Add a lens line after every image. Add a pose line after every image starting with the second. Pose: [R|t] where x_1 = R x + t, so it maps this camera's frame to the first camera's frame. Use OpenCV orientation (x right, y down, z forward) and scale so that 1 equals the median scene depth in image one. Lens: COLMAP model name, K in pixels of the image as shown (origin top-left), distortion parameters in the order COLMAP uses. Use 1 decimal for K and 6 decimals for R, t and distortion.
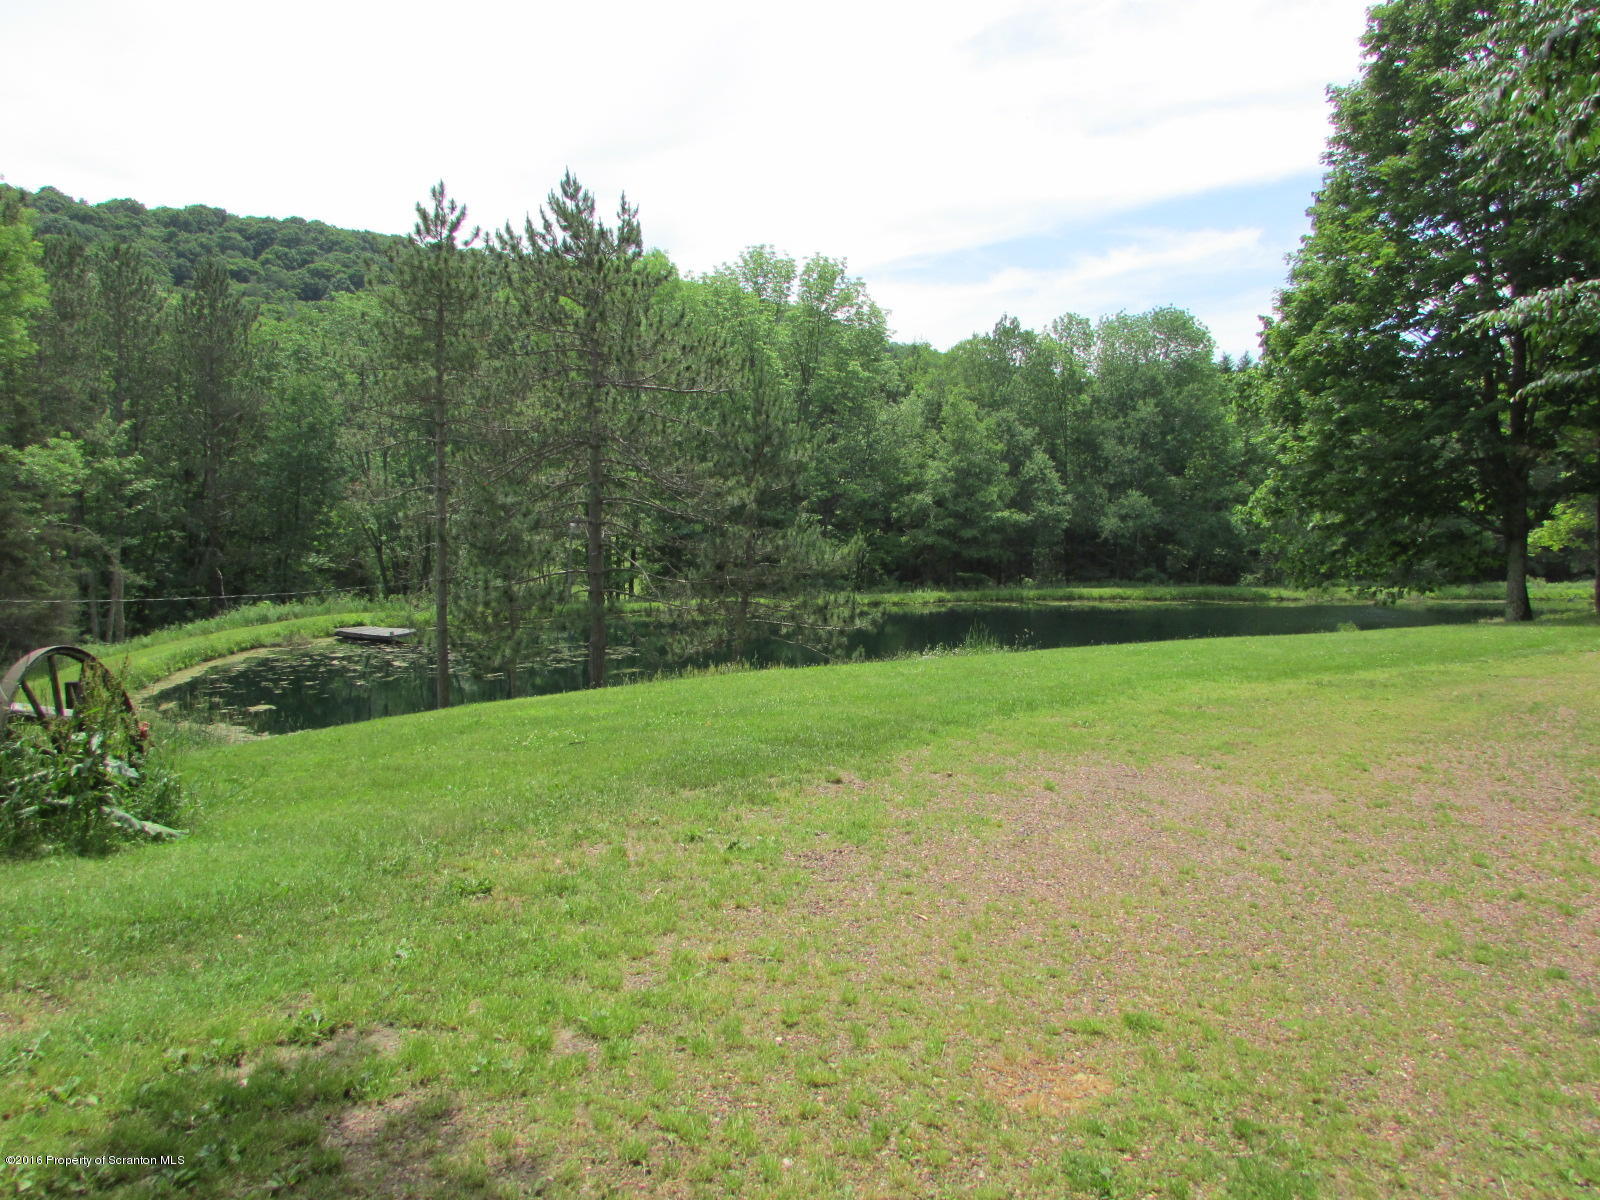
lens RADIAL K [[1146.9, 0, 804.9], [0, 1146.9, 592.7], [0, 0, 1]] dist [-0.030624, 0.012709]
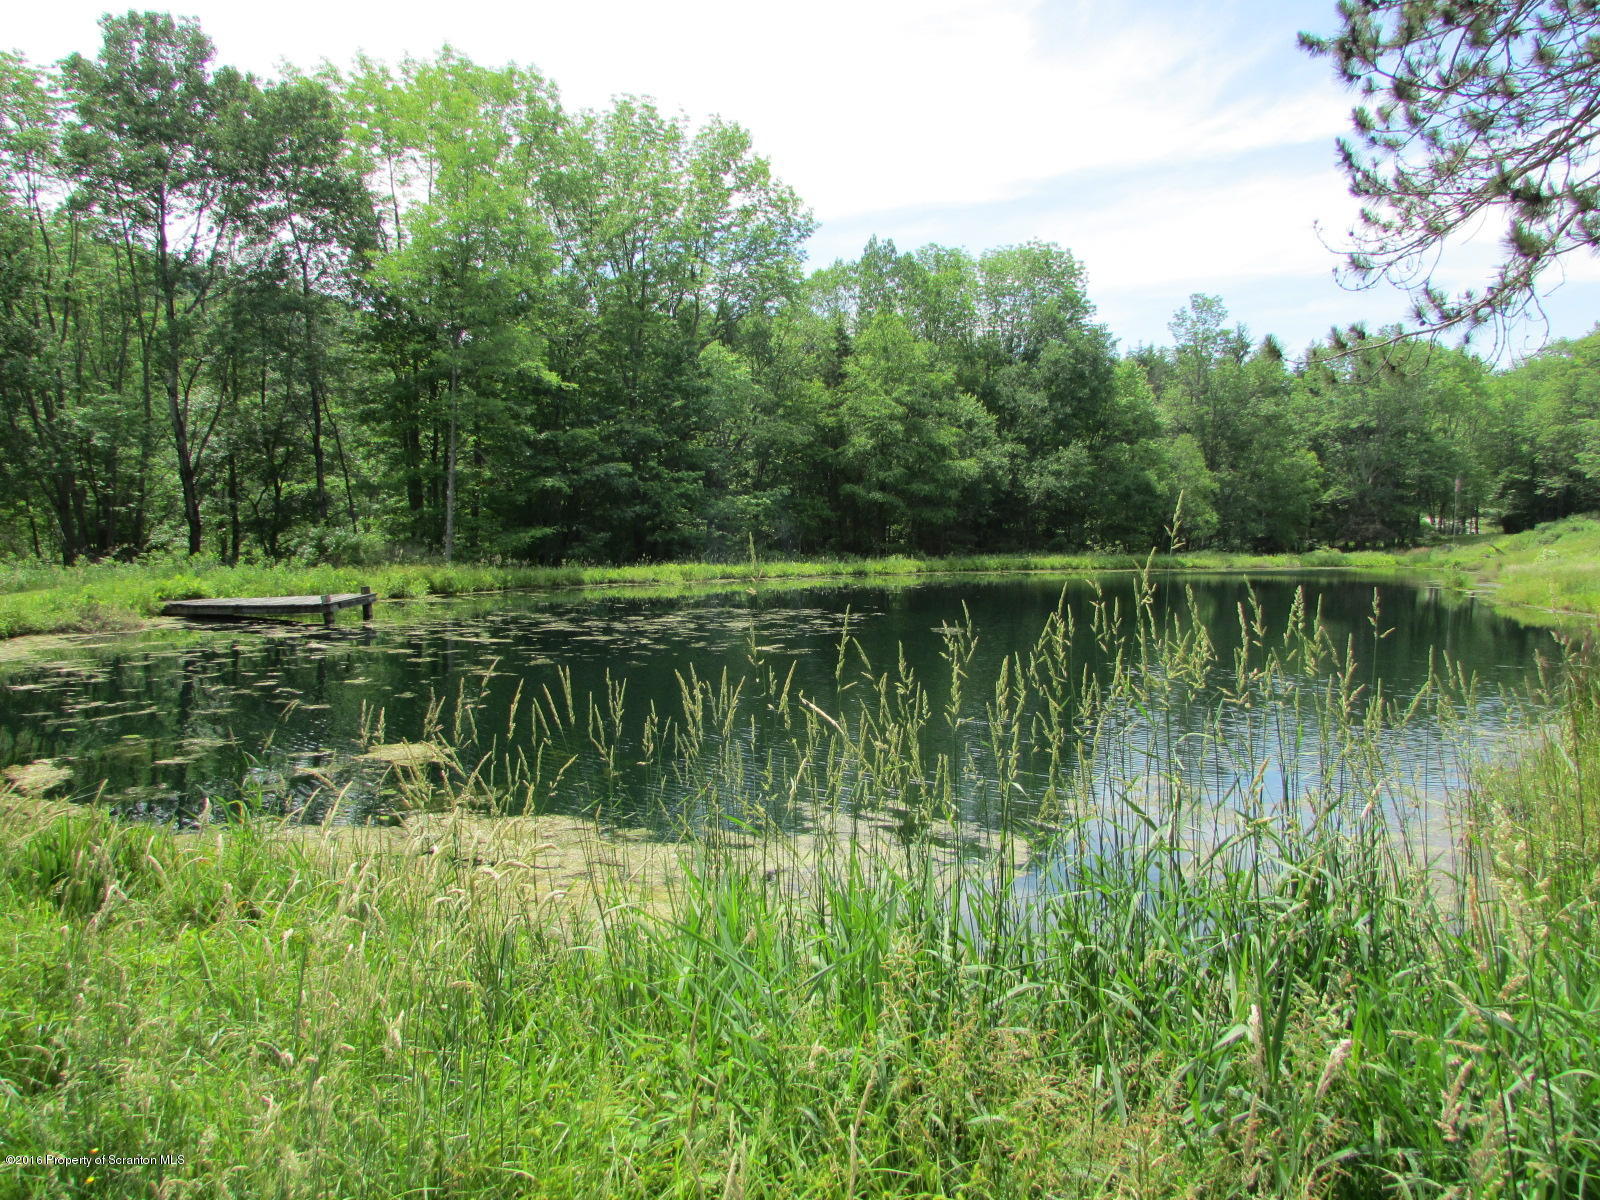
lens RADIAL K [[1146.9, 0, 799.9], [0, 1146.9, 600.6], [0, 0, 1]] dist [-0.030624, 0.012709]
pose [[0.932617, -0.039813, 0.358666, -0.214149], [0.048280, 0.998726, -0.014678, 0.032161], [-0.357624, 0.031005, 0.933351, 0.306184]]
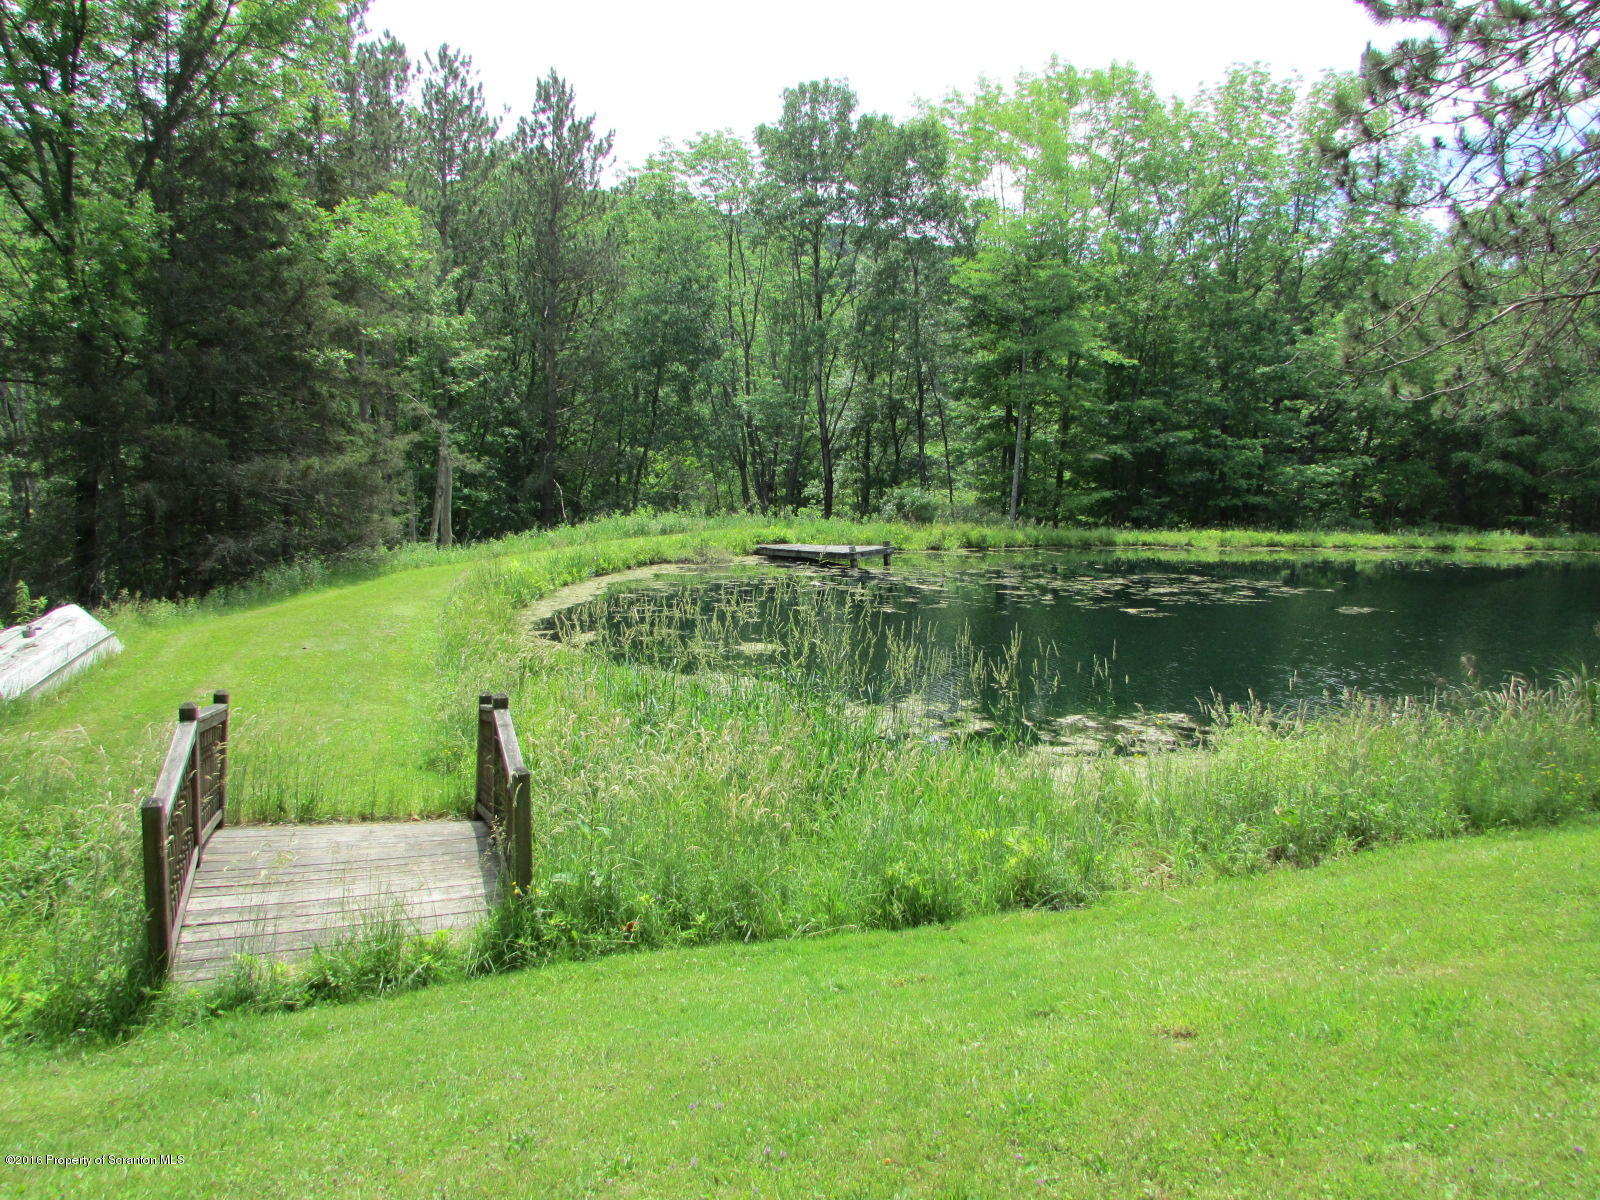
lens RADIAL K [[1146.9, 0, 795.5], [0, 1146.9, 597.8], [0, 0, 1]] dist [-0.030624, 0.012709]
pose [[0.976968, 0.026386, -0.211749, -0.158332], [-0.022418, 0.999526, 0.021120, 0.030455], [0.212206, -0.015886, 0.977096, 0.229977]]
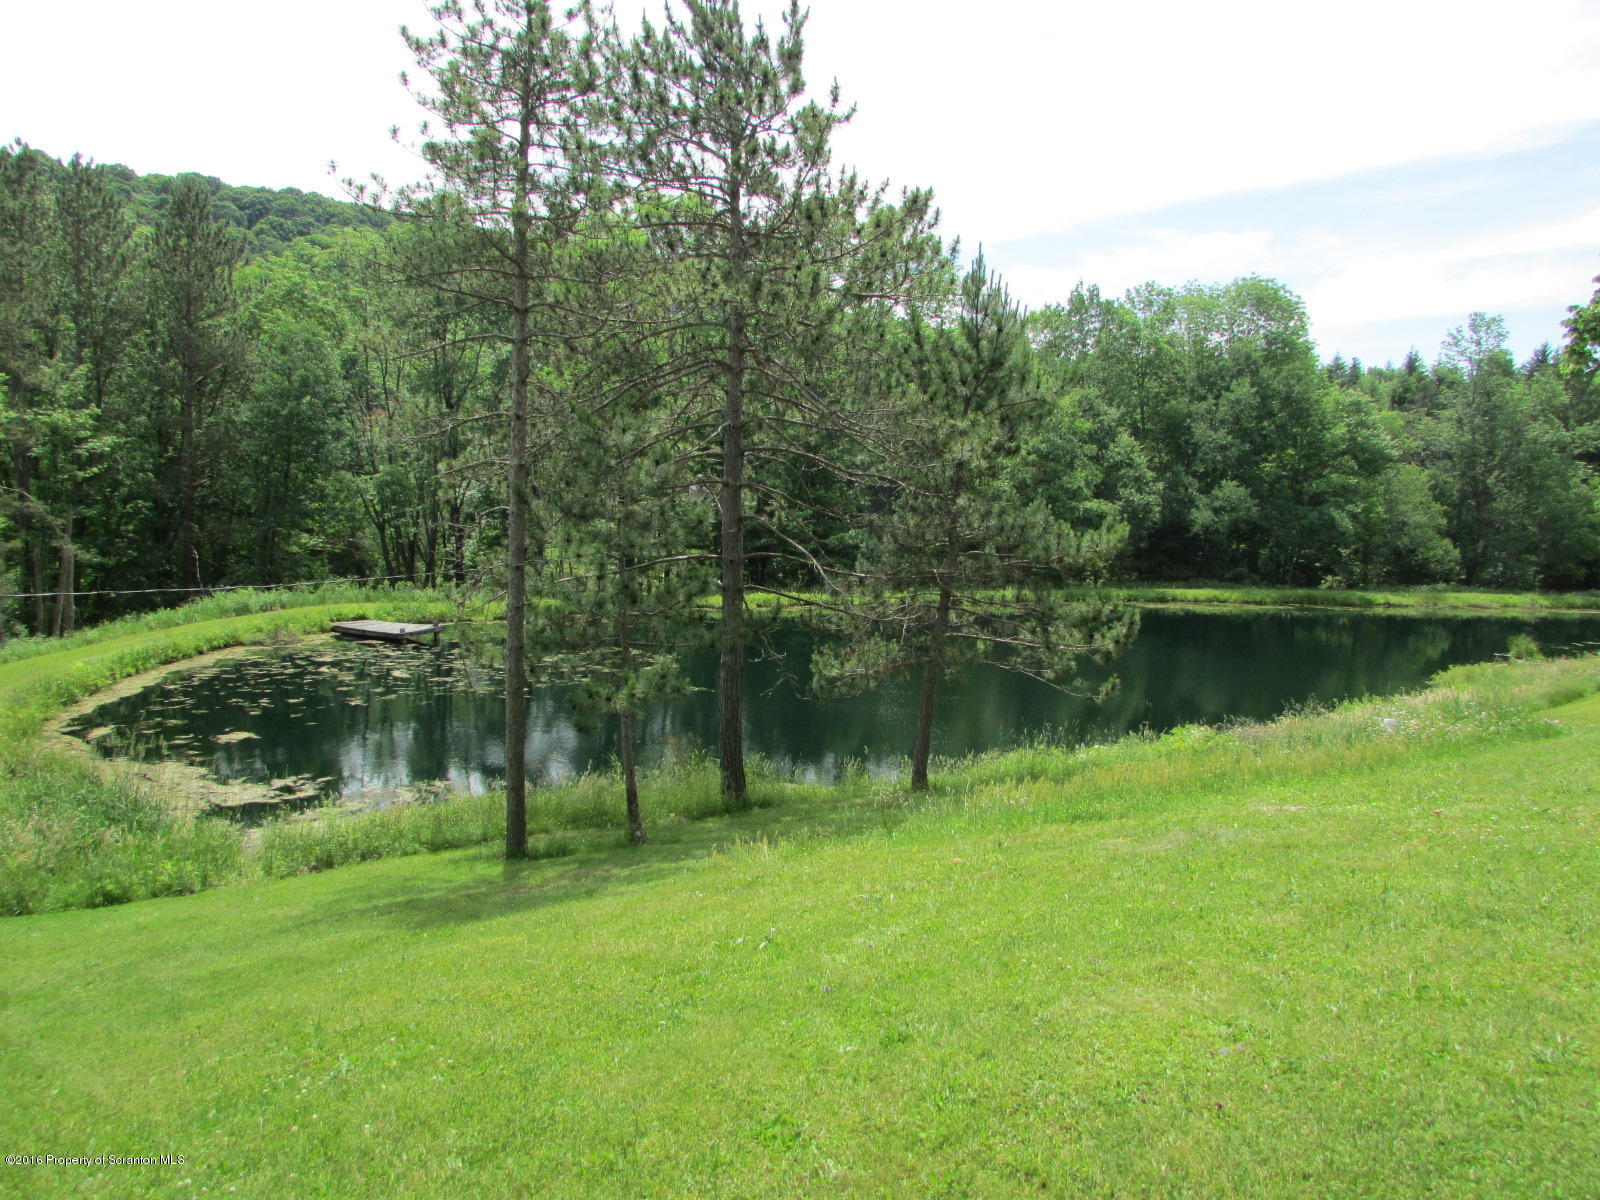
lens RADIAL K [[1146.9, 0, 806.4], [0, 1146.9, 594.8], [0, 0, 1]] dist [-0.030624, 0.012709]
pose [[0.999775, 0.019474, 0.008354, -0.051673], [-0.019545, 0.999772, 0.008571, -0.001204], [-0.008185, -0.008732, 0.999928, 0.118783]]
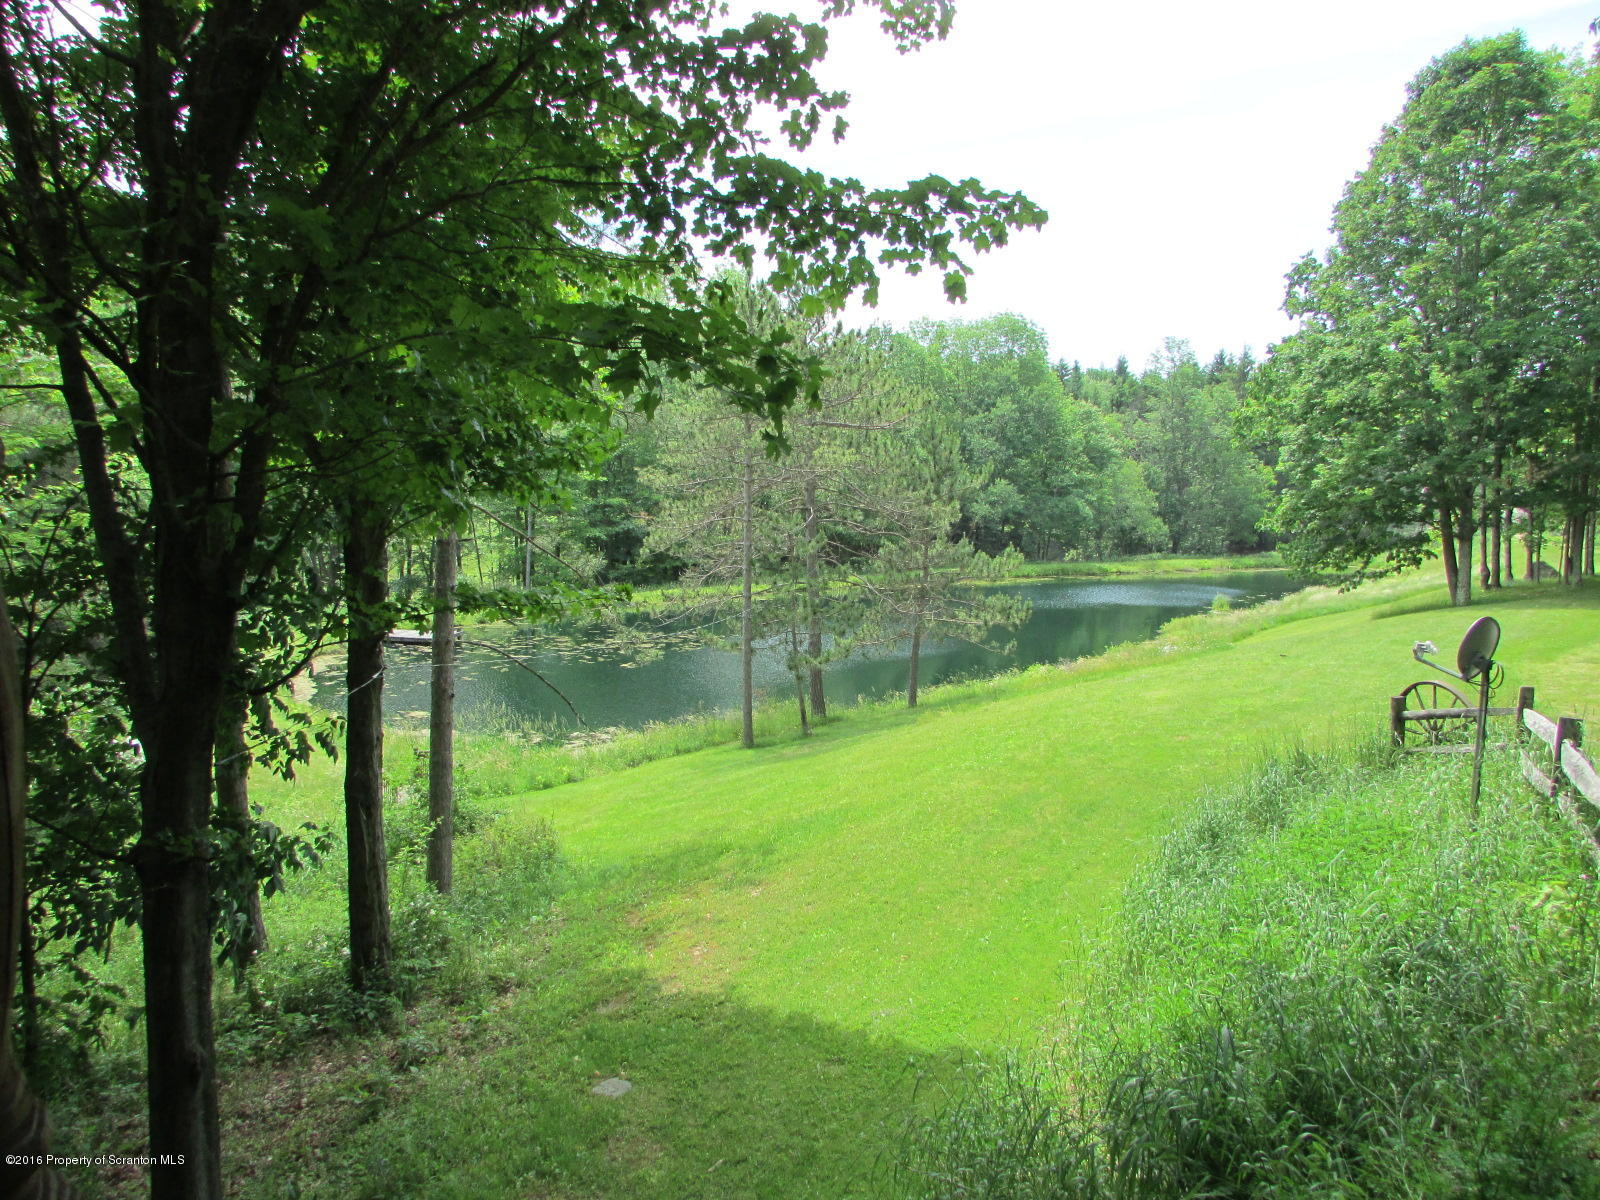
lens RADIAL K [[1146.9, 0, 811.0], [0, 1146.9, 594.6], [0, 0, 1]] dist [-0.030624, 0.012709]
pose [[0.972292, -0.030949, 0.231712, -0.166618], [0.025261, 0.999303, 0.027474, -0.013158], [-0.232400, -0.020859, 0.972396, -0.053654]]
